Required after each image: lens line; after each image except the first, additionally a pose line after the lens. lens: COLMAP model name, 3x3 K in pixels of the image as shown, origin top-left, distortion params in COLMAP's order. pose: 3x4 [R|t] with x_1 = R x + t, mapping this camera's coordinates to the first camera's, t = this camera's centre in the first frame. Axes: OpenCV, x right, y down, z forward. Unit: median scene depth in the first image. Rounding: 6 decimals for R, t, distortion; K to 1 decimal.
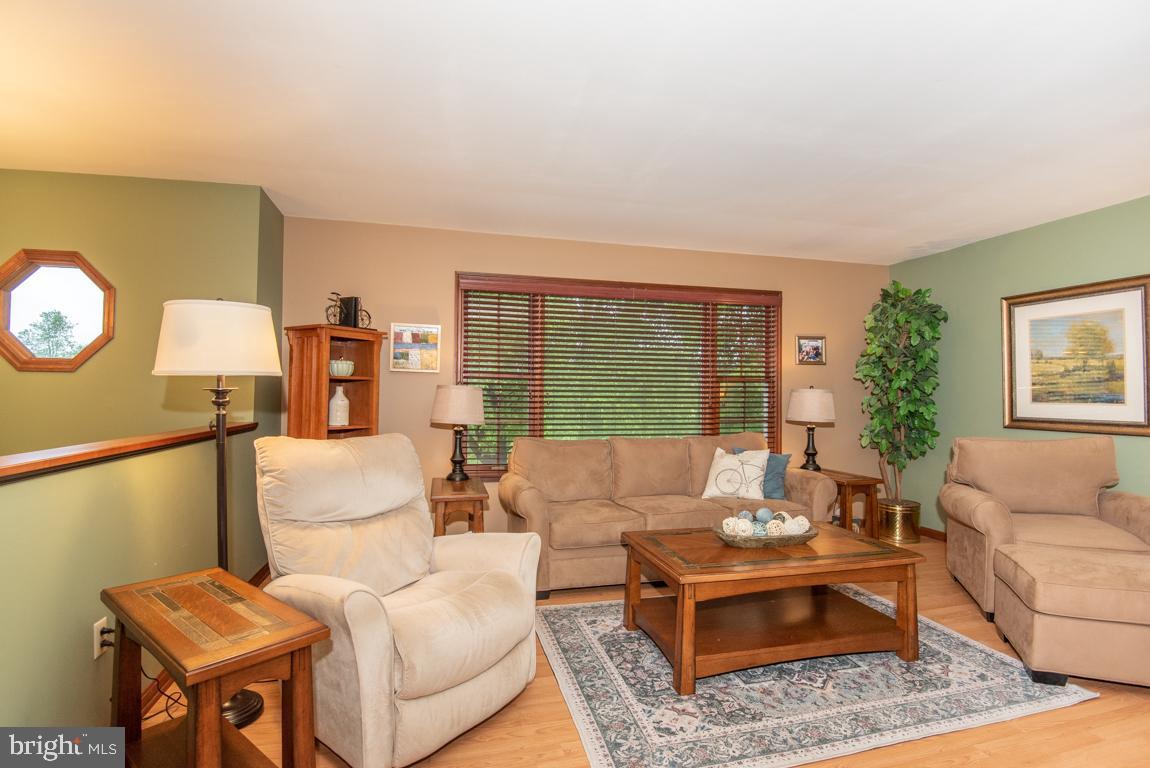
lens RADIAL K [[581.5, 0, 575.4], [0, 581.5, 375.5], [0, 0, 1]] dist [-0.025380, -0.010342]
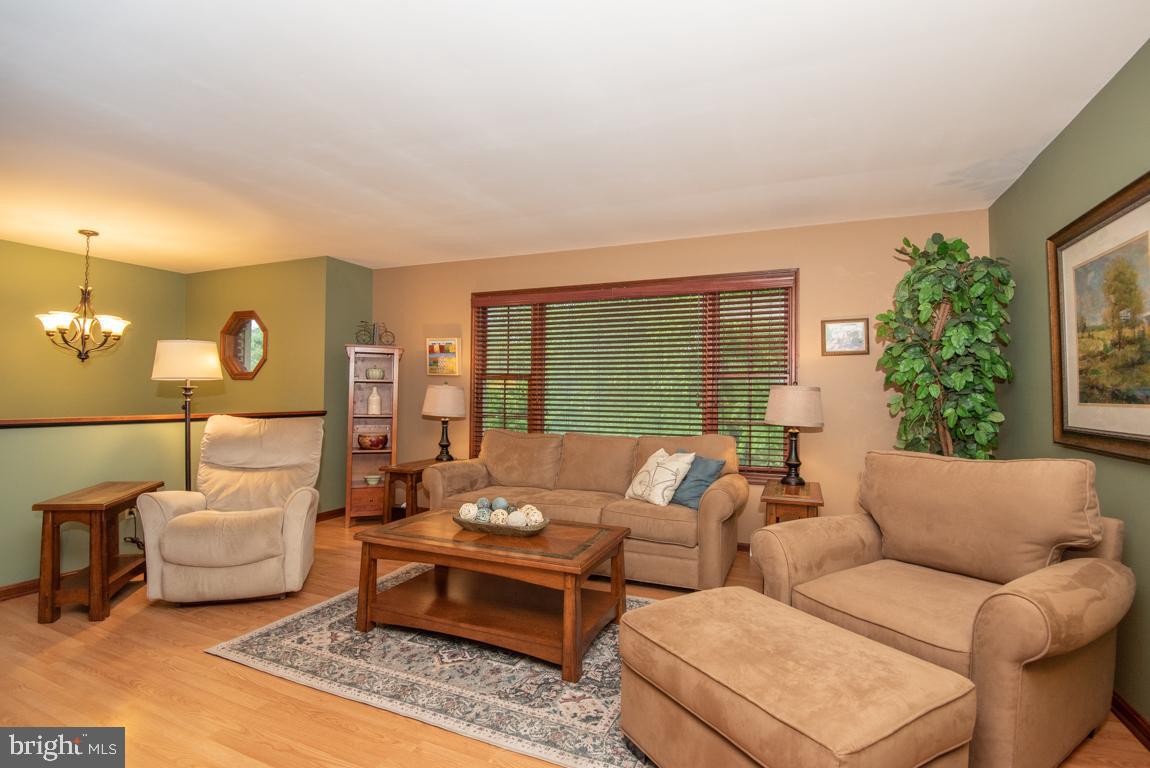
lens RADIAL K [[581.5, 0, 580.1], [0, 581.5, 385.0], [0, 0, 1]] dist [-0.025380, -0.010342]
pose [[0.772417, -0.011081, -0.635019, 1.287507], [0.019401, 0.999793, 0.006153, 0.021967], [0.634820, -0.017073, 0.772472, 0.328131]]
